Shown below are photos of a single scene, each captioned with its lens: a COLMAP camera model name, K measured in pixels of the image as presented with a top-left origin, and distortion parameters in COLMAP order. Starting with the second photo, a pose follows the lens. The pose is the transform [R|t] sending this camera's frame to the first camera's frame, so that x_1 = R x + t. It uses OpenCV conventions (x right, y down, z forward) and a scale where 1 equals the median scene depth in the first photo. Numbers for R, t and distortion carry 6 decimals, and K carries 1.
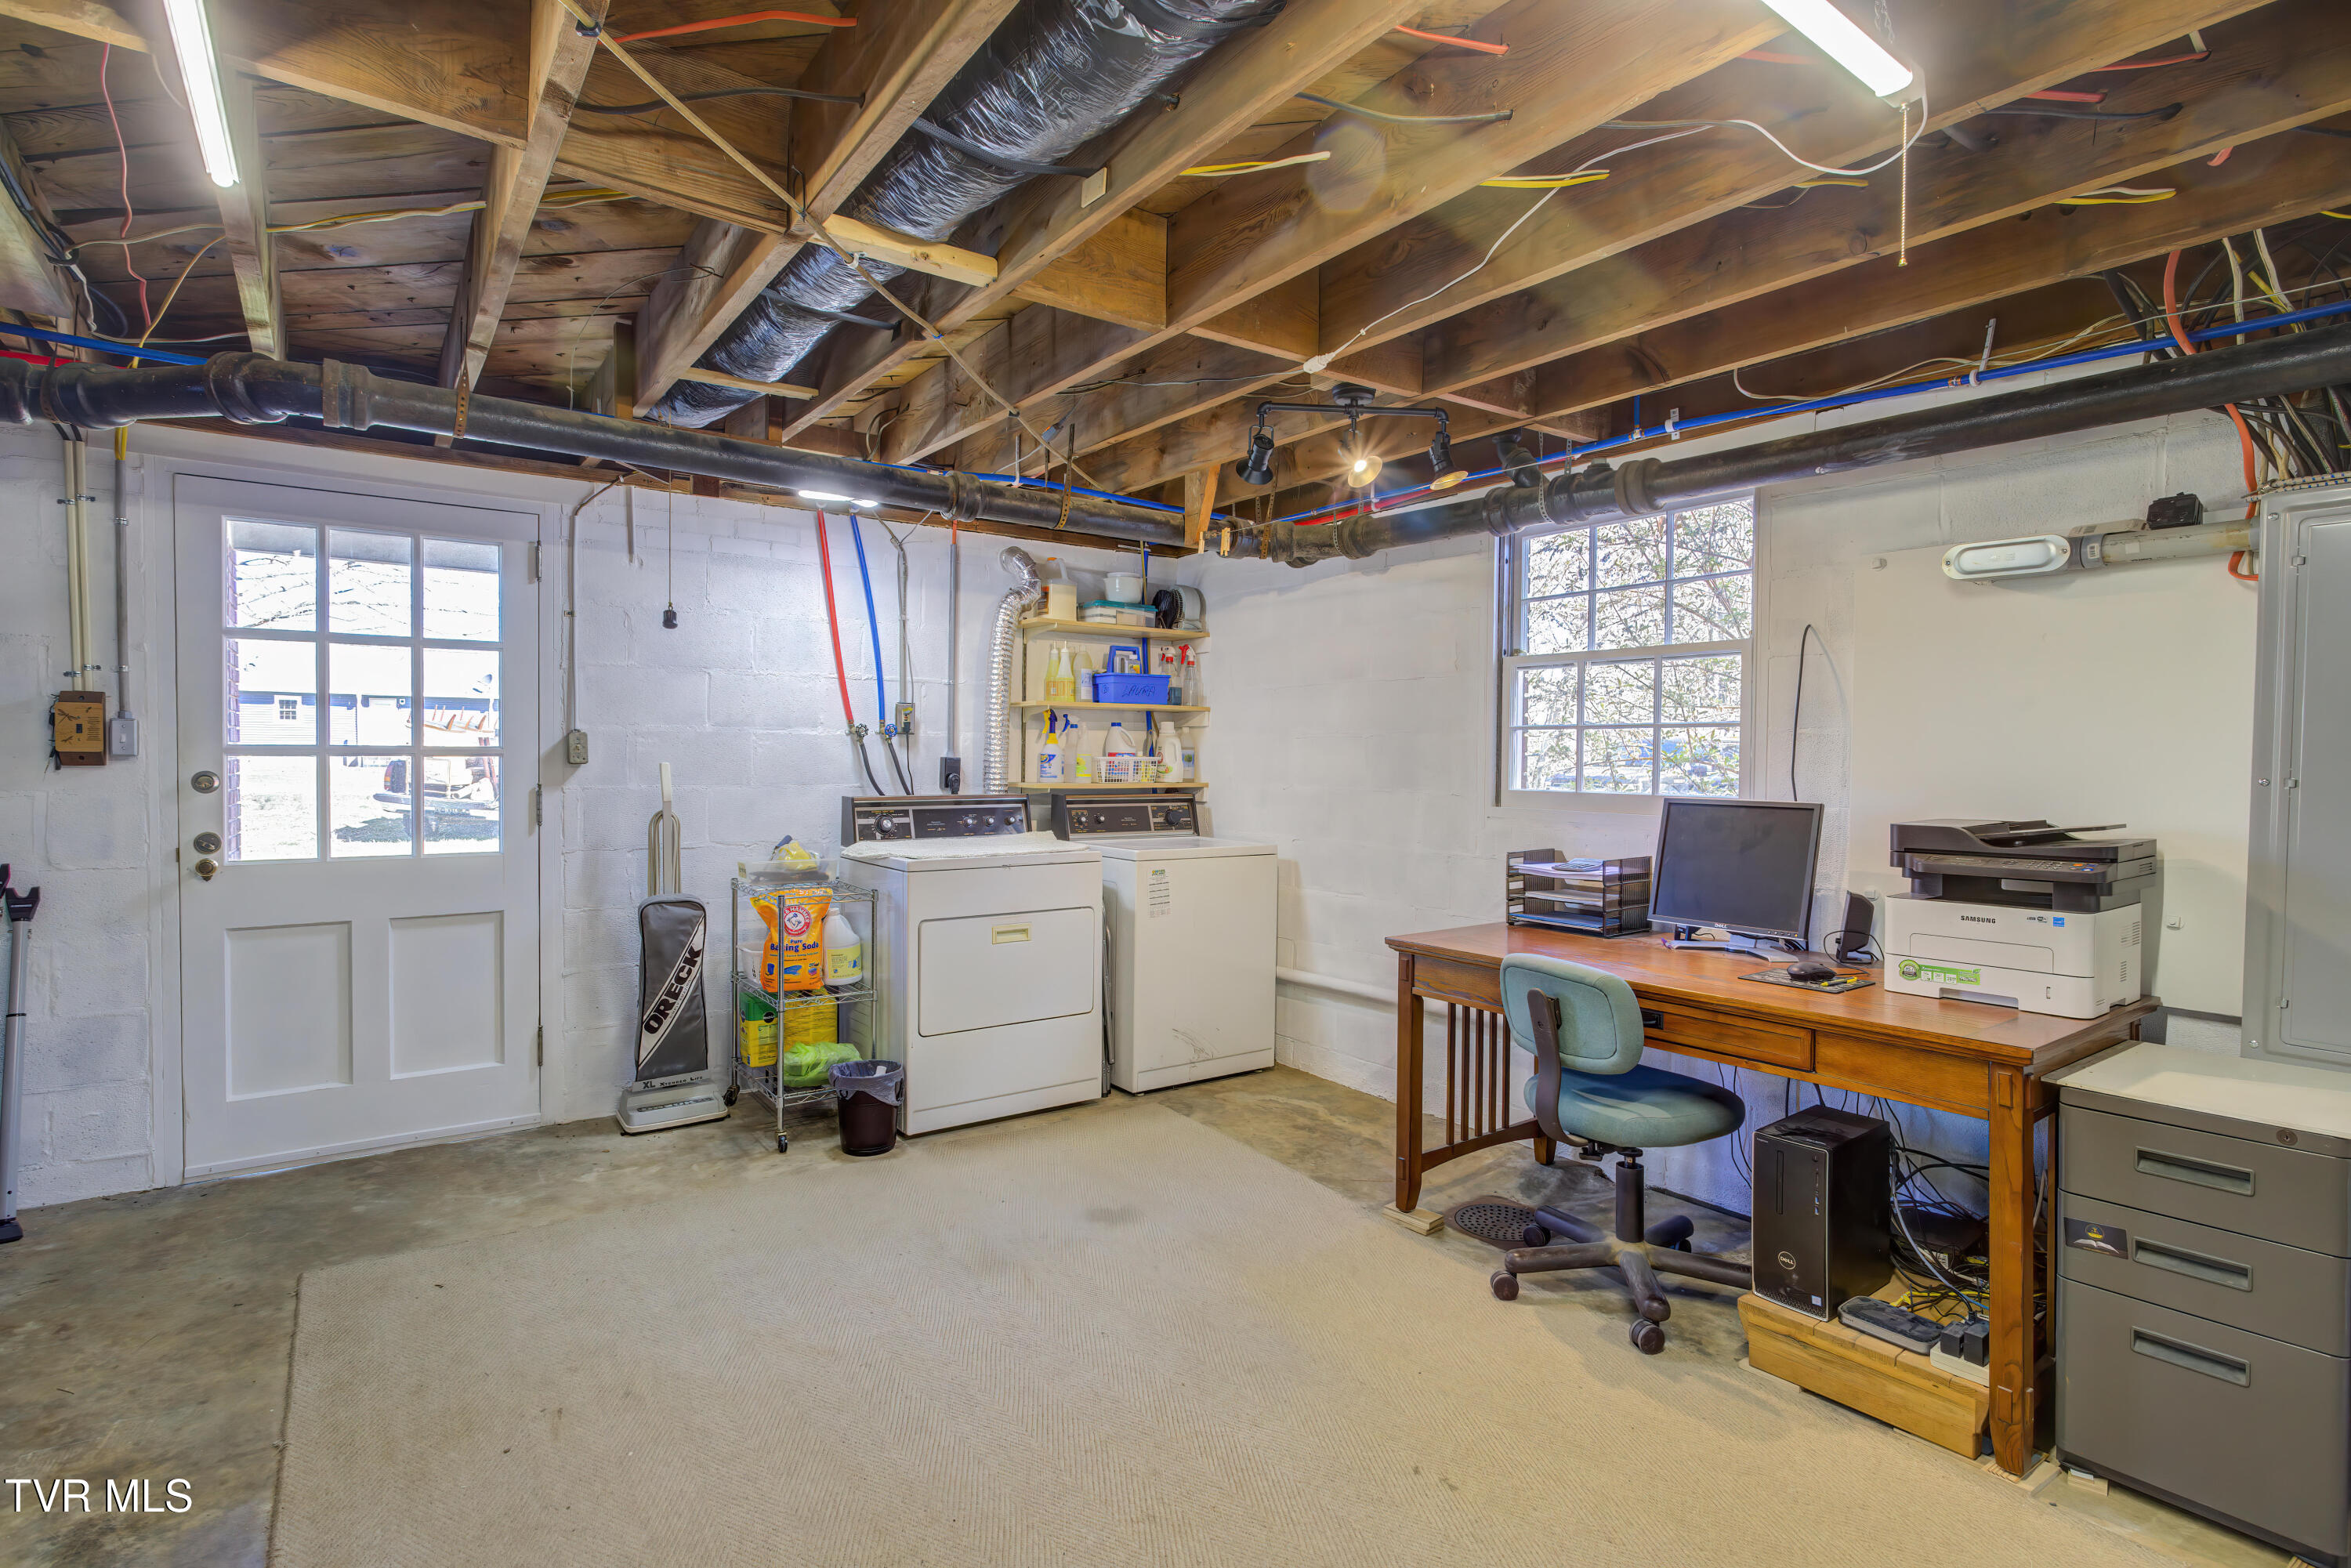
lens RADIAL K [[1159.8, 0, 1175.5], [0, 1159.8, 784.0], [0, 0, 1]] dist [-0.000086, 0.000331]
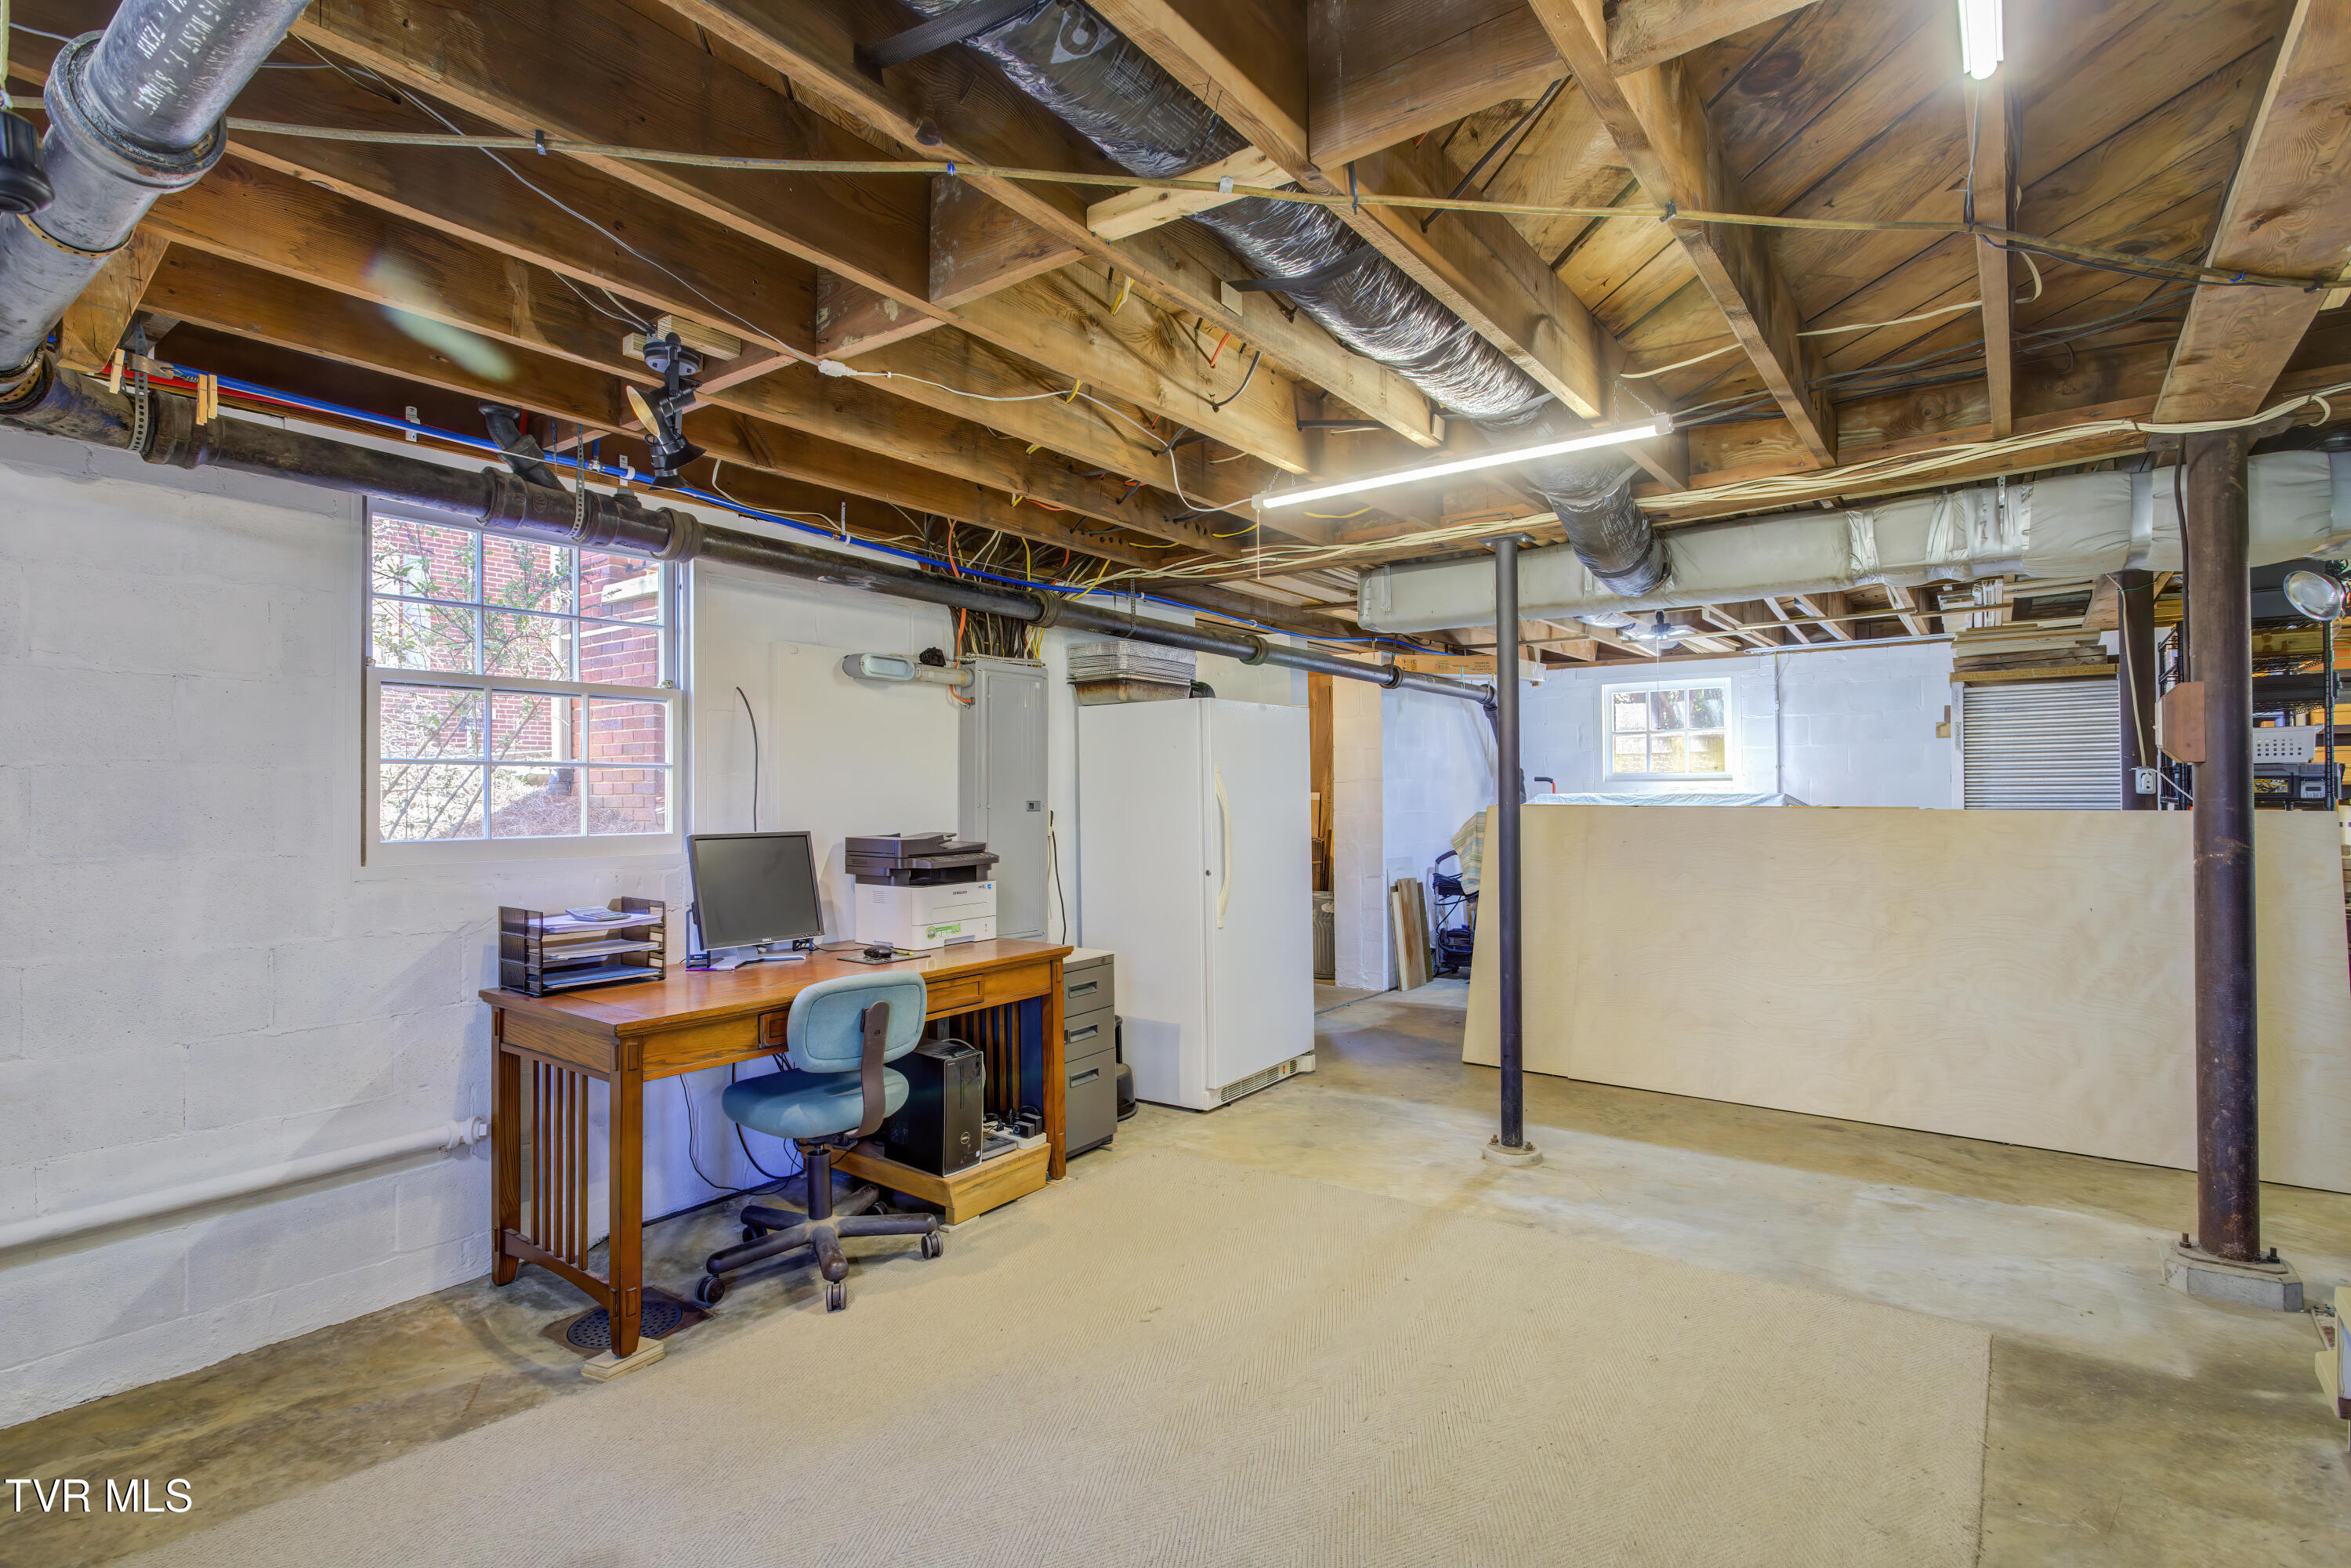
lens RADIAL K [[1139.7, 0, 1182.4], [0, 1139.7, 794.1], [0, 0, 1]] dist [-0.000105, 0.000482]
pose [[-0.307066, -0.003497, 0.951682, -0.563738], [0.028304, 0.999517, 0.012805, -0.020849], [-0.951267, 0.030868, -0.306819, 0.710834]]
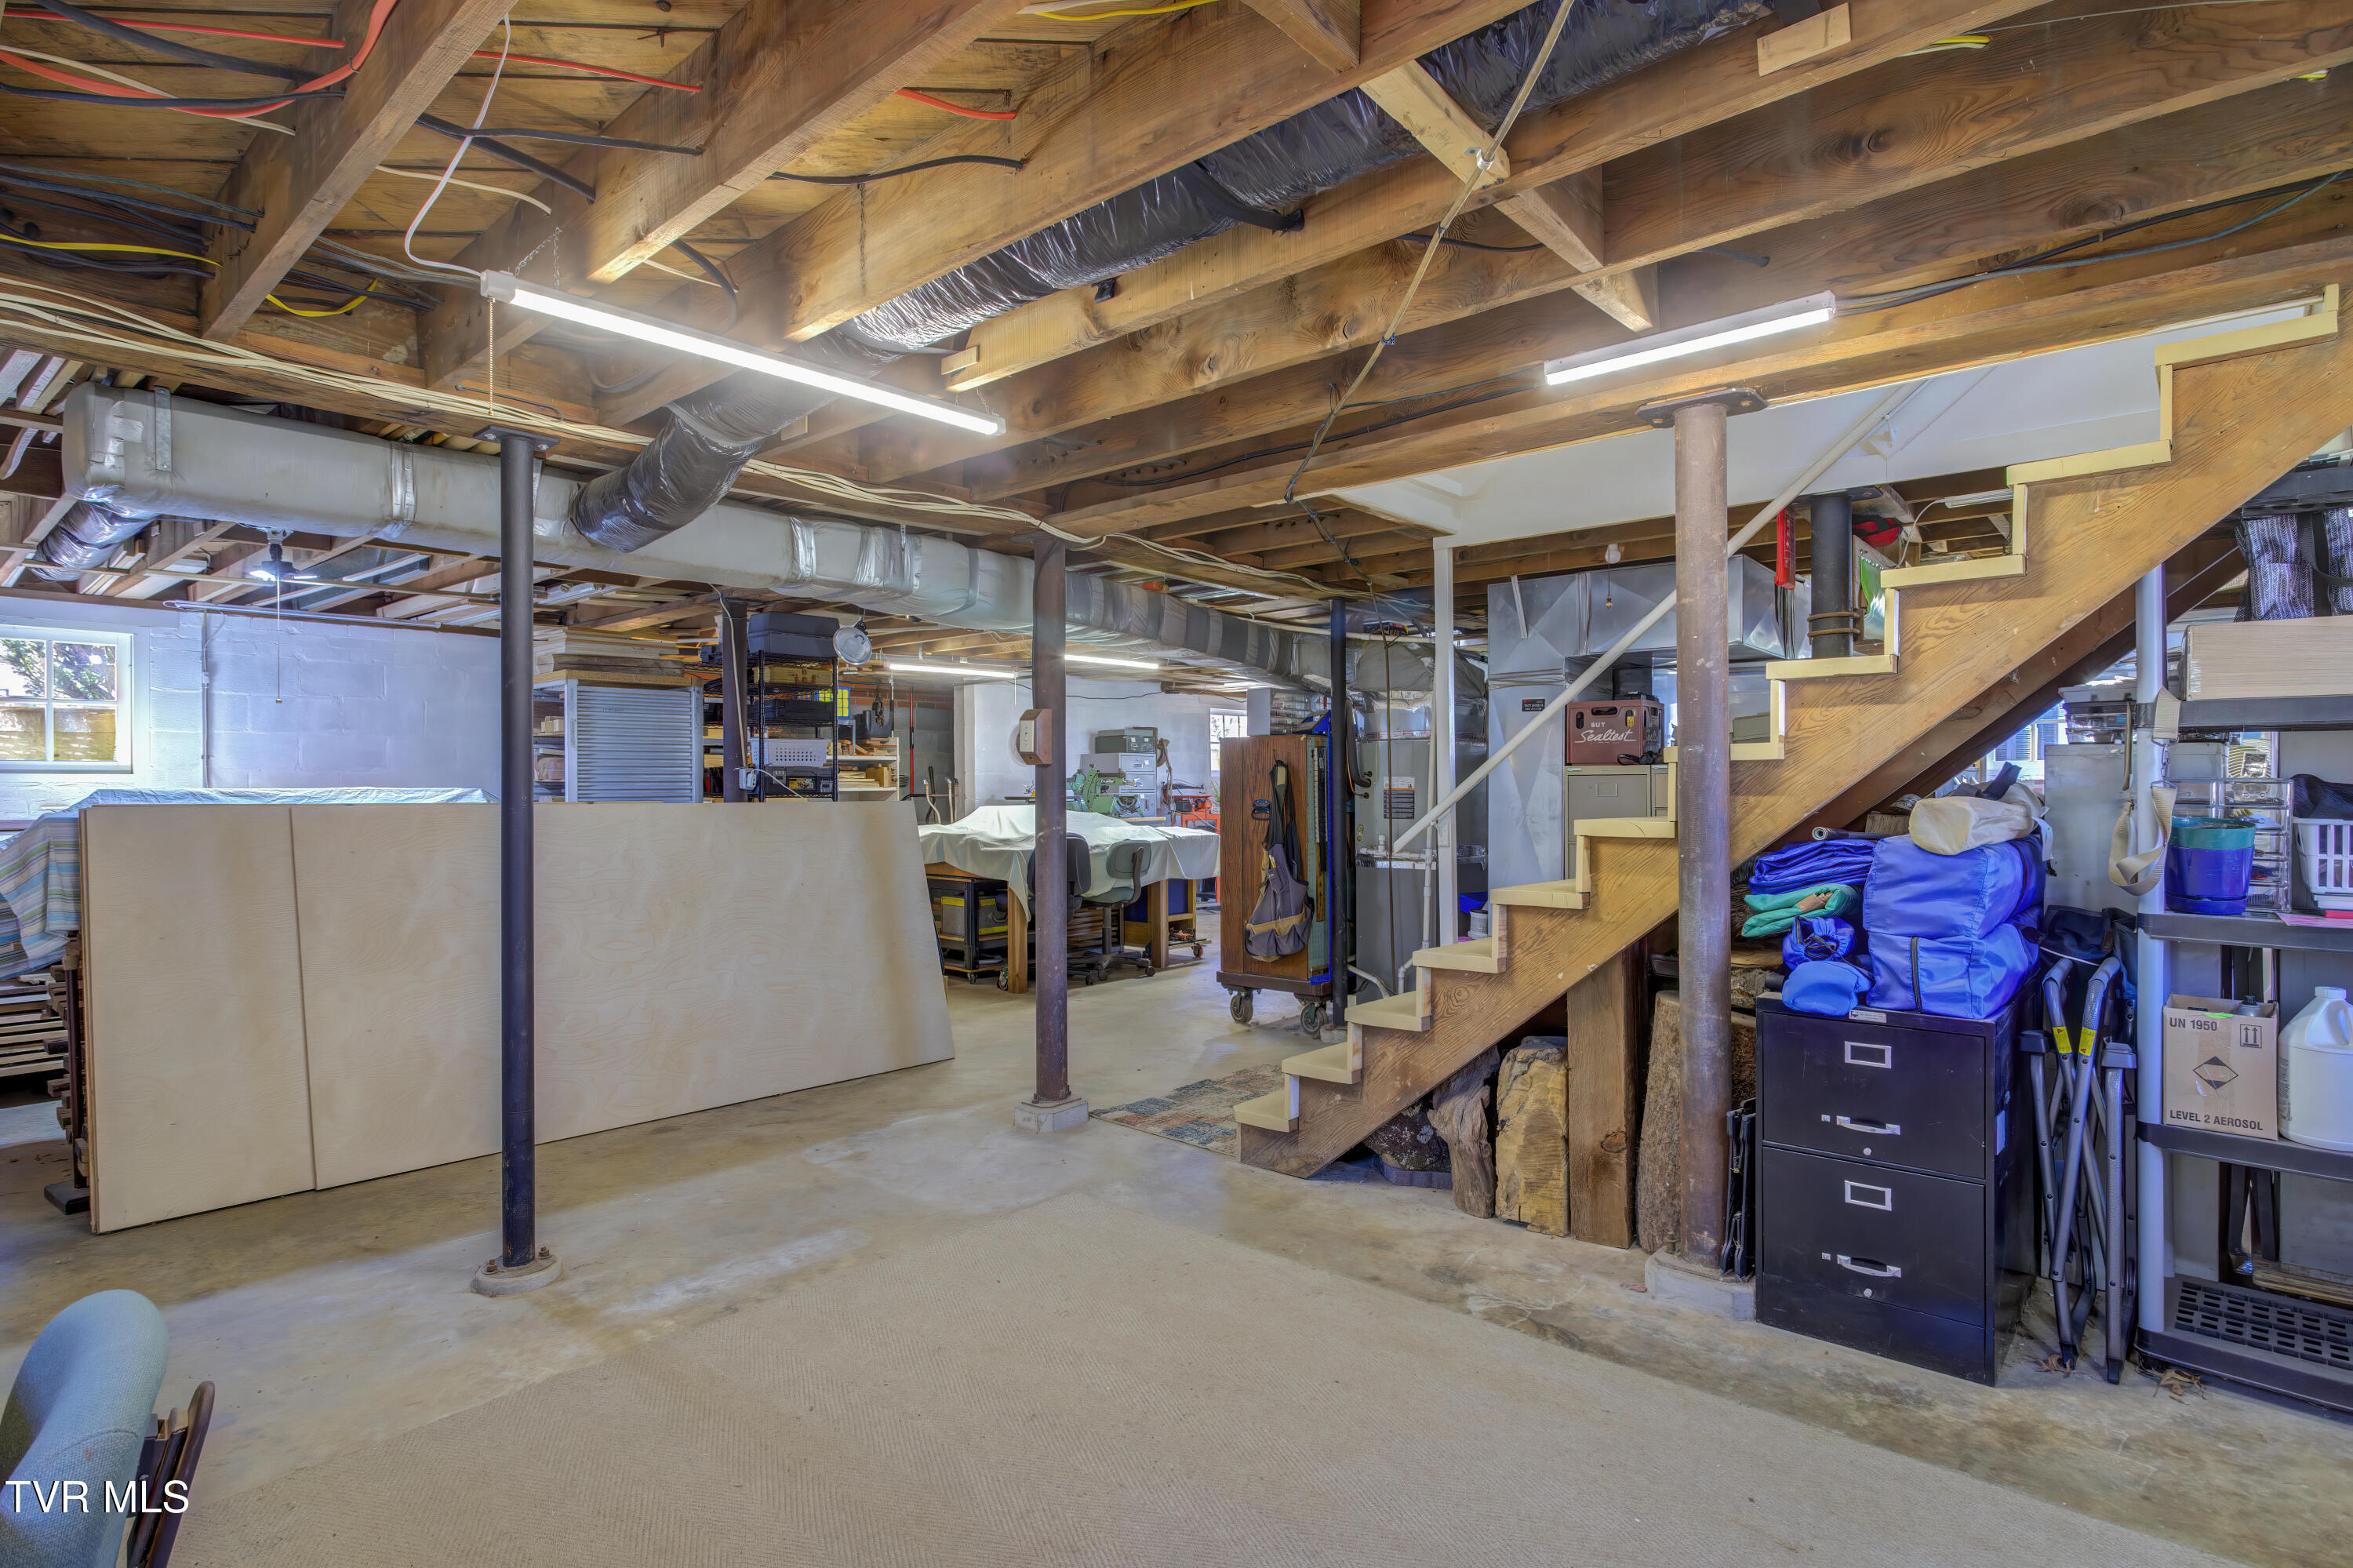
lens RADIAL K [[1191.2, 0, 1176.5], [0, 1191.2, 784.0], [0, 0, 1]] dist [-0.003475, -0.000648]
pose [[-0.975609, -0.001340, -0.219513, 0.058129], [-0.006071, 0.999764, 0.020877, -0.018724], [0.219433, 0.021701, -0.975386, 0.974414]]
